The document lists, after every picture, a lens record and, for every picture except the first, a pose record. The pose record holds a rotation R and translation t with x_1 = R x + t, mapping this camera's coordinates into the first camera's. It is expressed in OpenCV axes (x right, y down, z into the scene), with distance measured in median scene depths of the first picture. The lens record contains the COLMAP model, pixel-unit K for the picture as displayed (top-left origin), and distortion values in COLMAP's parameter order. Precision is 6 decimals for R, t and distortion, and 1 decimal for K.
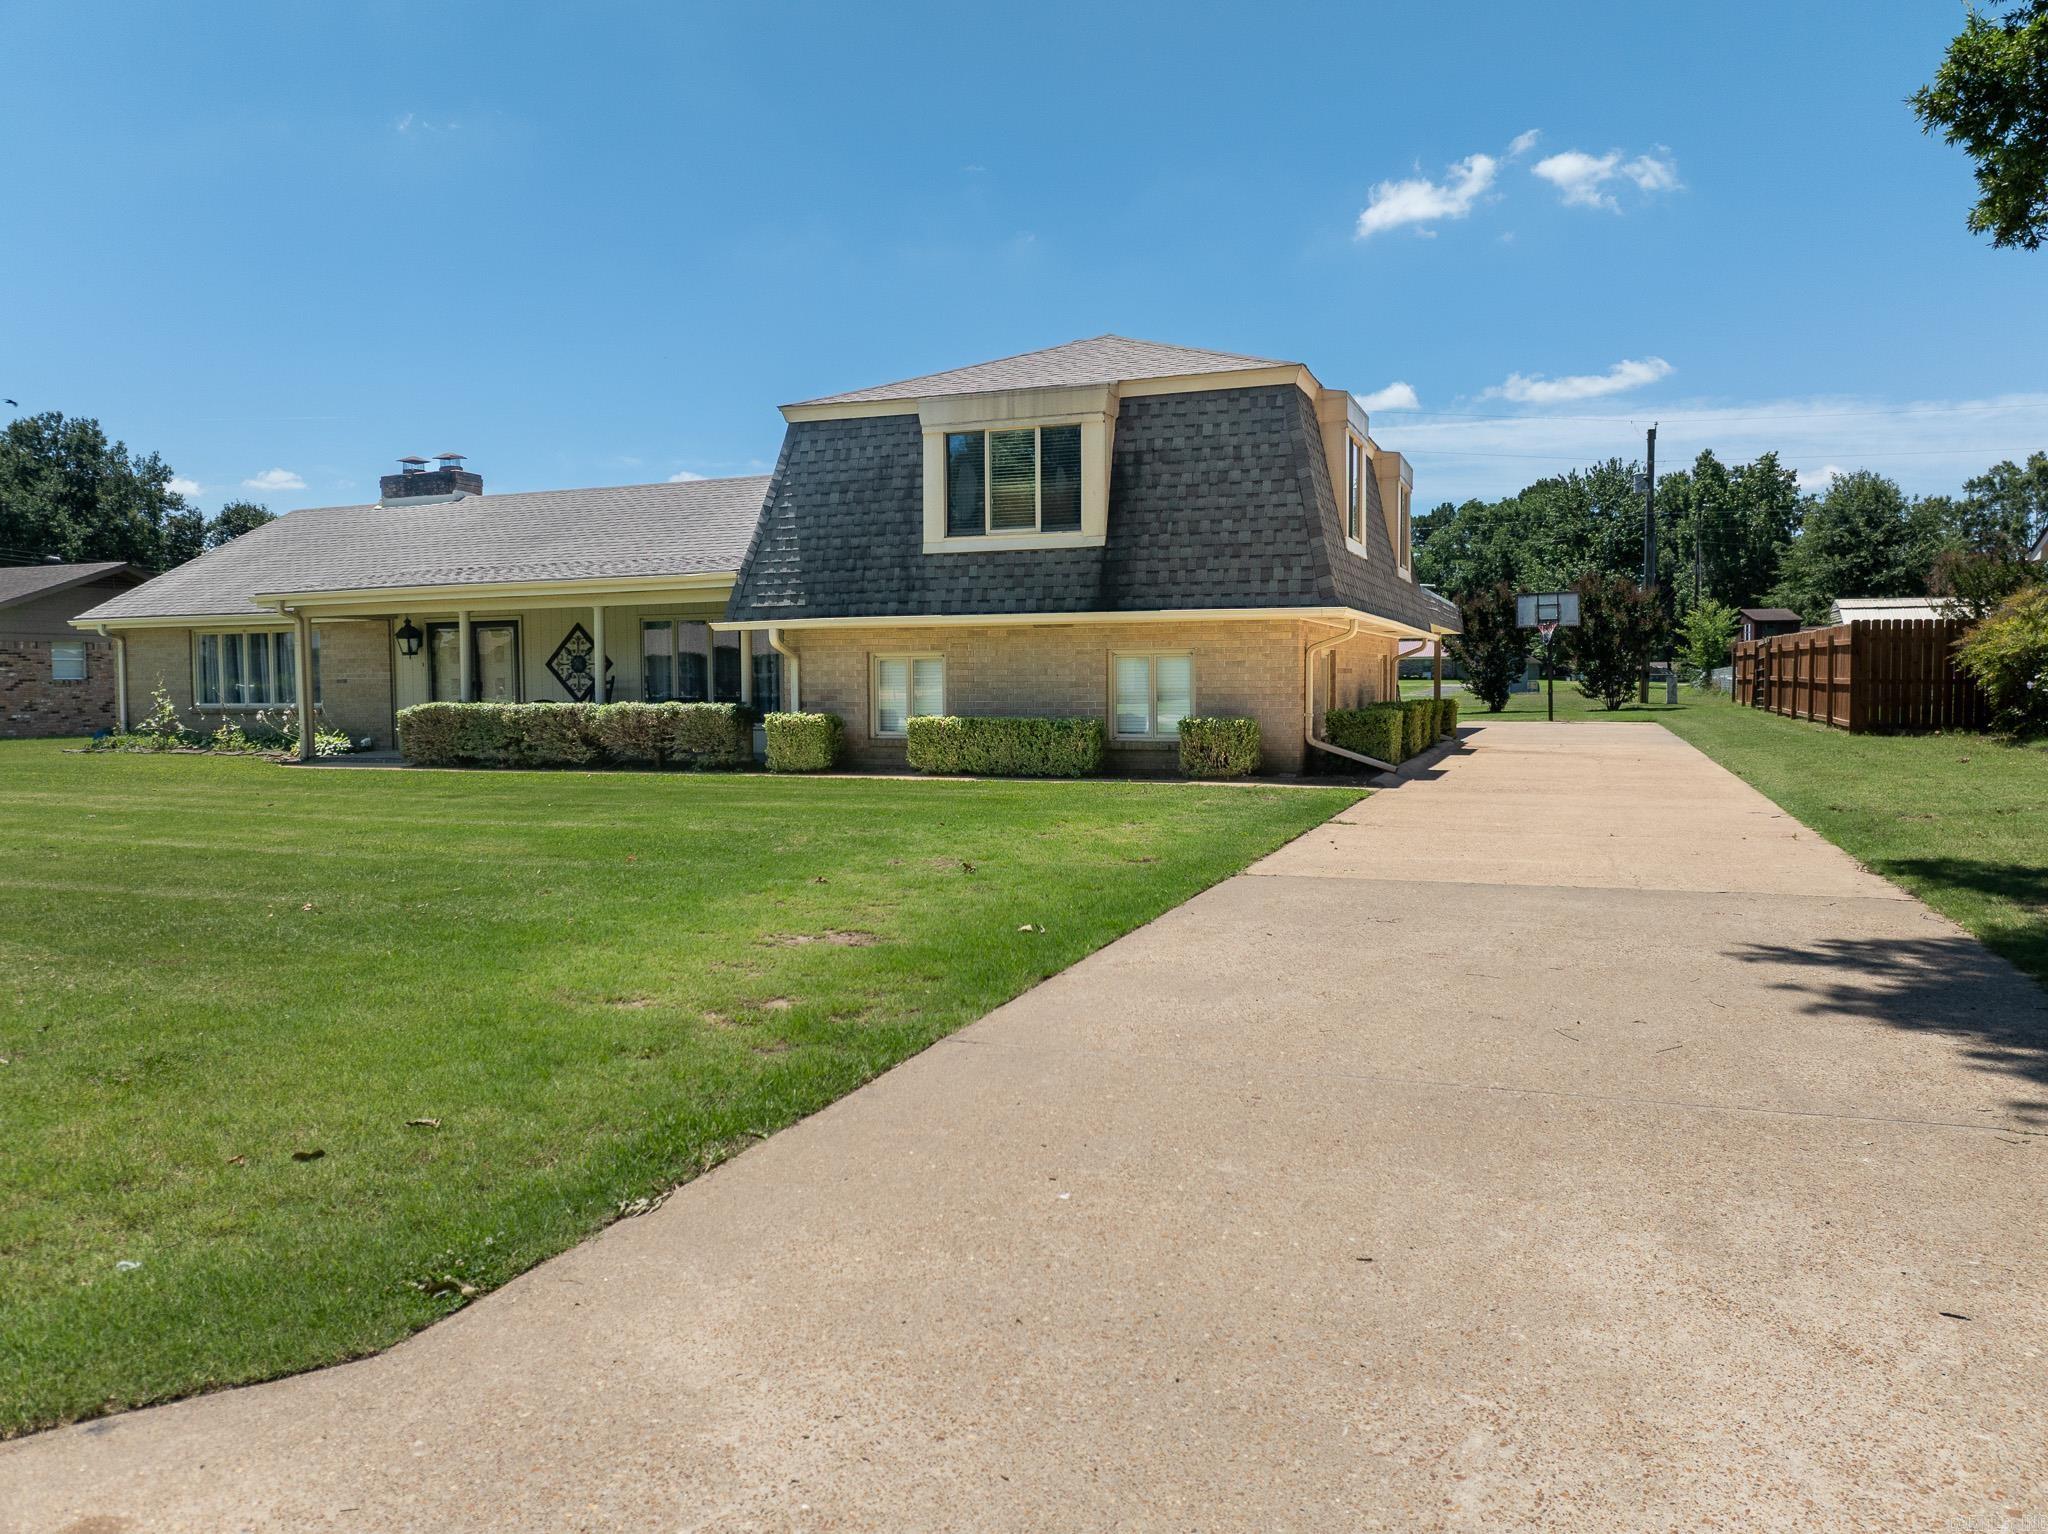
lens RADIAL K [[1437.1, 0, 1024.0], [0, 1437.1, 767.0], [0, 0, 1]] dist [-0.030174, -0.011039]
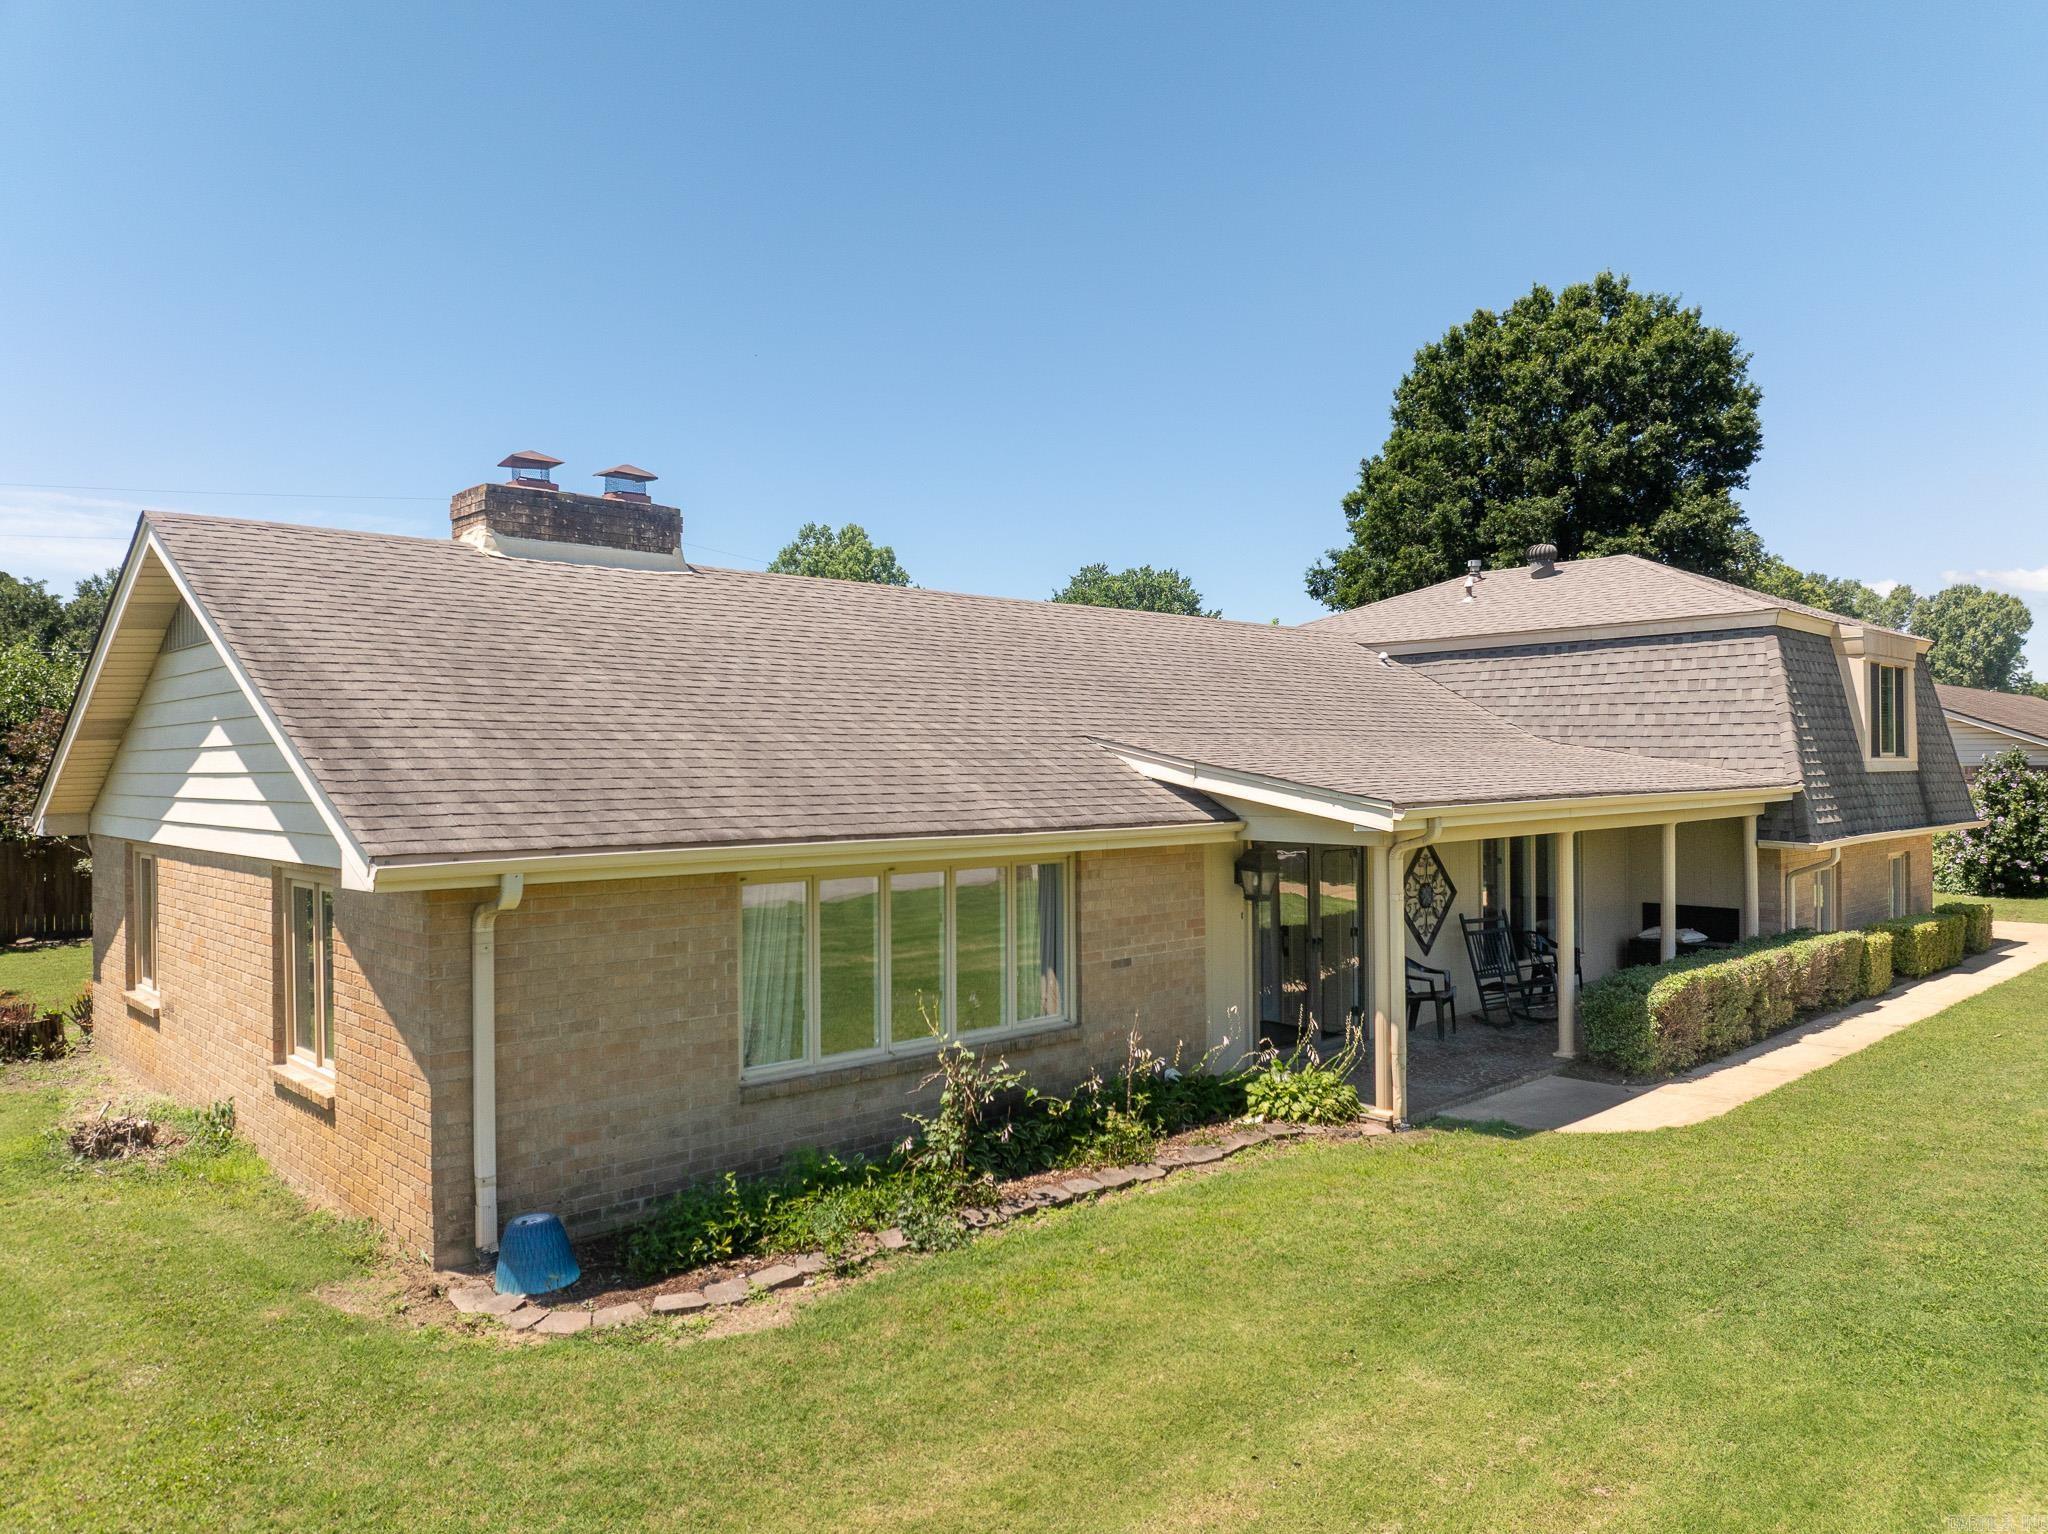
lens RADIAL K [[1436.9, 0, 1025.2], [0, 1436.9, 763.3], [0, 0, 1]] dist [-0.044380, 0.007591]
pose [[0.433573, 0.004403, 0.901107, -1.264181], [0.056199, 0.997909, -0.031917, -0.155164], [-0.899364, 0.064480, 0.432420, 1.095157]]
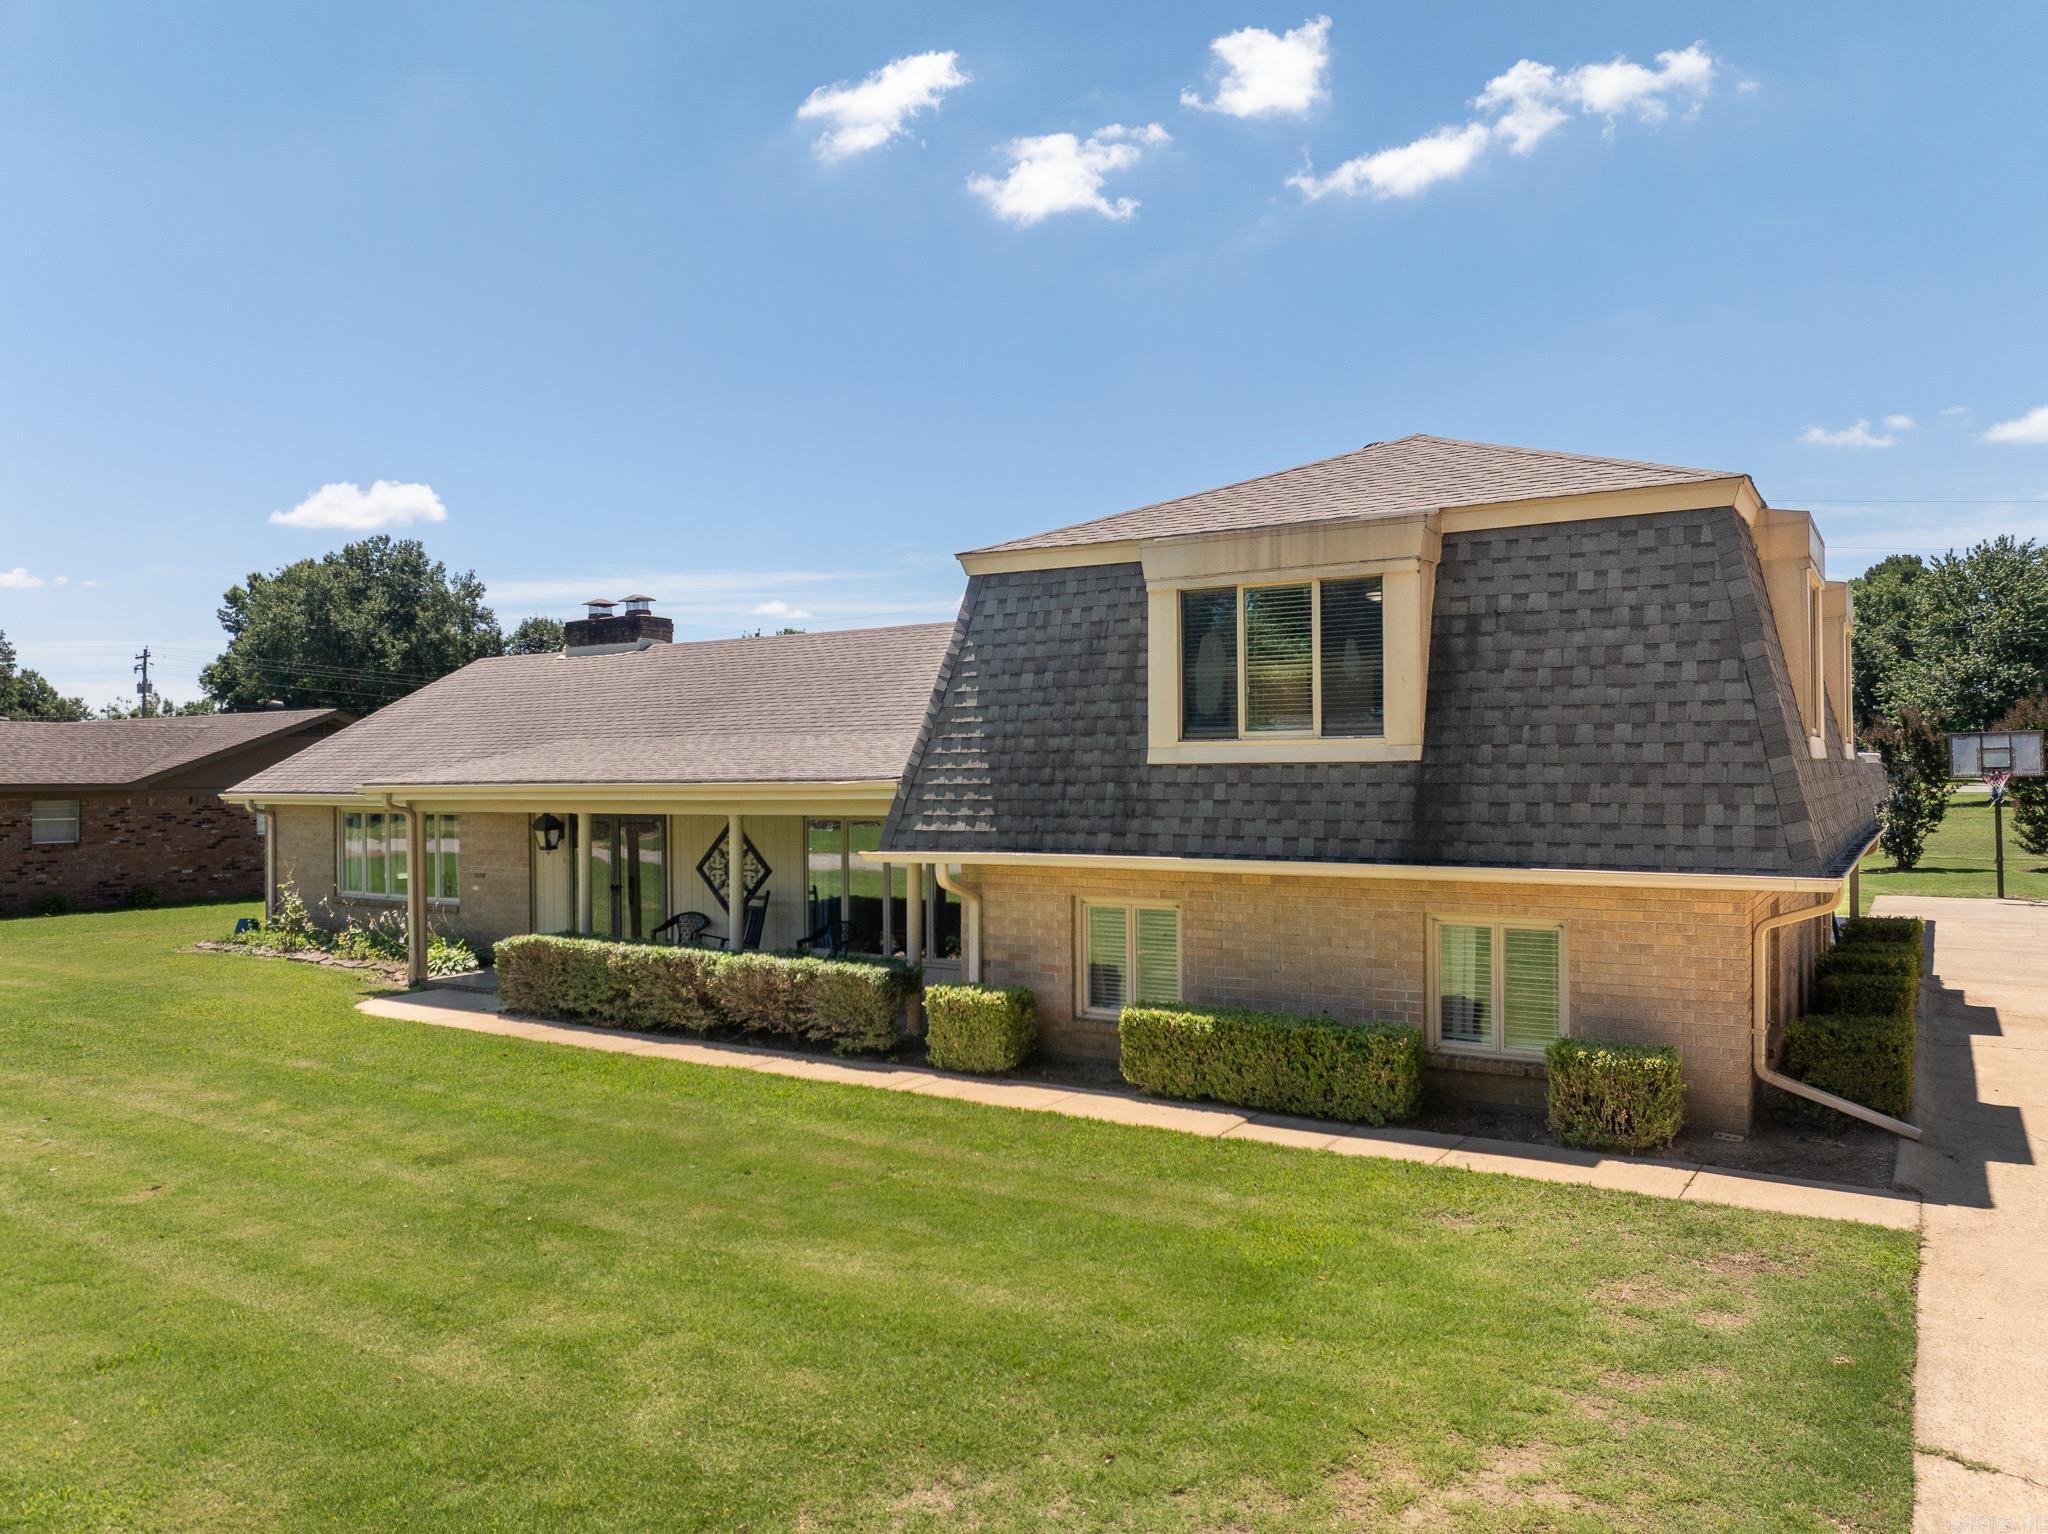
lens RADIAL K [[1437.1, 0, 1024.0], [0, 1437.1, 767.0], [0, 0, 1]] dist [-0.030174, -0.011039]
pose [[0.980608, -0.002279, -0.195968, 0.006644], [-0.009765, 0.998122, -0.060471, -0.103059], [0.195738, 0.061212, 0.978744, 0.307490]]
